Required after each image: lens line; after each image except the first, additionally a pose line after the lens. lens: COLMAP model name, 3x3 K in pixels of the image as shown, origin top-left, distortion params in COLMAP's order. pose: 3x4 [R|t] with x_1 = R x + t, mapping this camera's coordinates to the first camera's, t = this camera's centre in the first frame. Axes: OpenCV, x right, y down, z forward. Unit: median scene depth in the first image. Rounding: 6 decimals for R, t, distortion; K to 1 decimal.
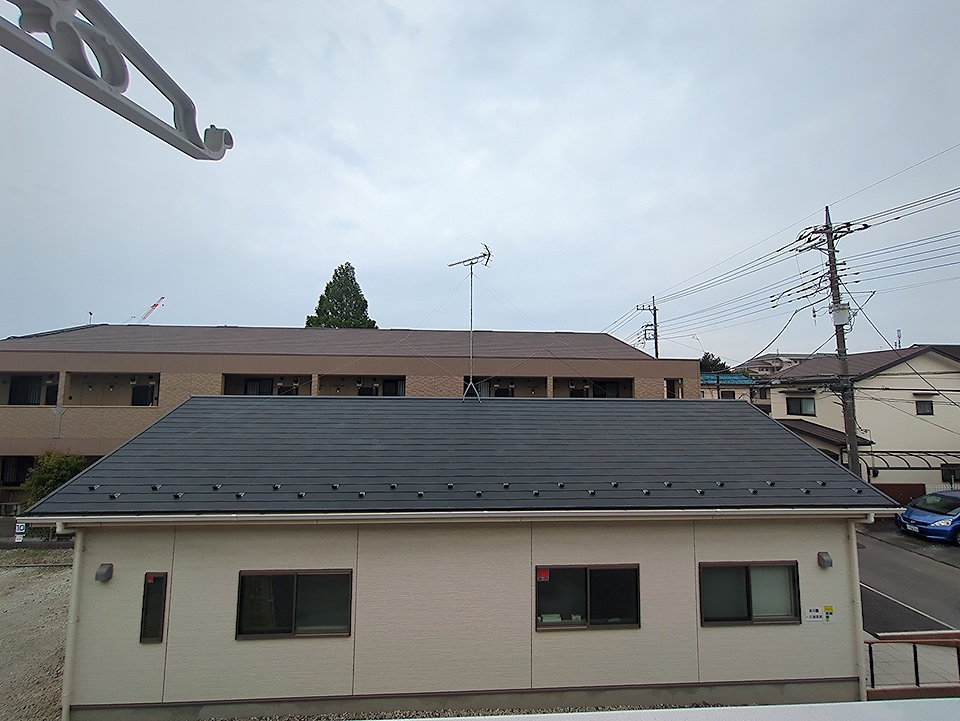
lens RADIAL K [[381.4, 0, 477.7], [0, 381.4, 357.8], [0, 0, 1]] dist [-0.001920, -0.001494]
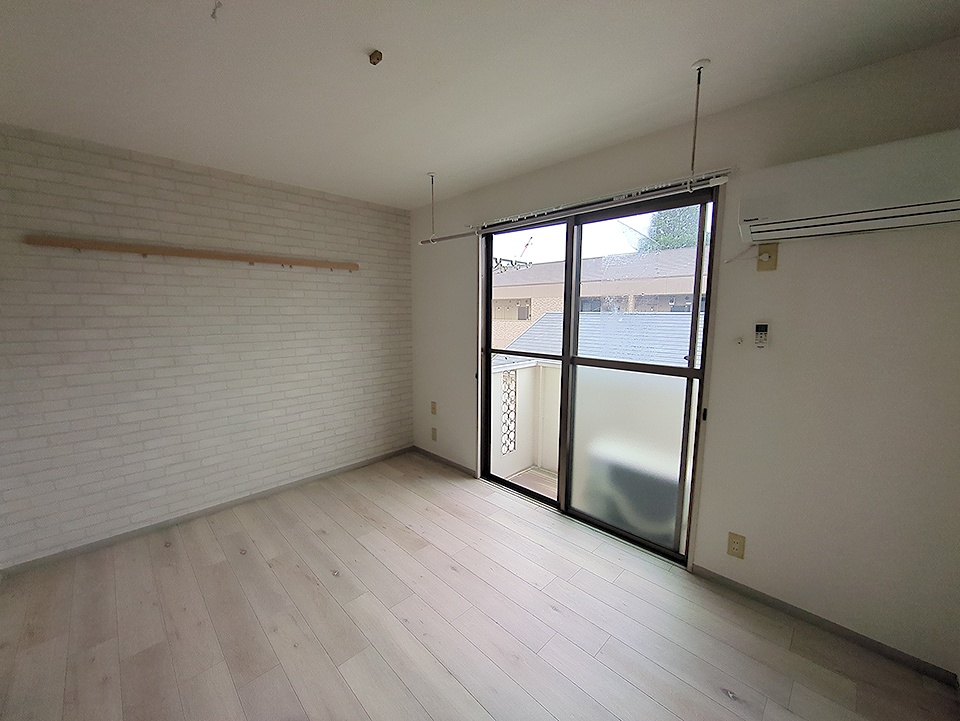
lens RADIAL K [[381.4, 0, 477.7], [0, 381.4, 360.8], [0, 0, 1]] dist [-0.001920, -0.001494]
pose [[0.668938, 0.089016, -0.737969, 0.157795], [0.073909, 0.979918, 0.185196, -0.012734], [0.739635, -0.178427, 0.648926, -0.178952]]
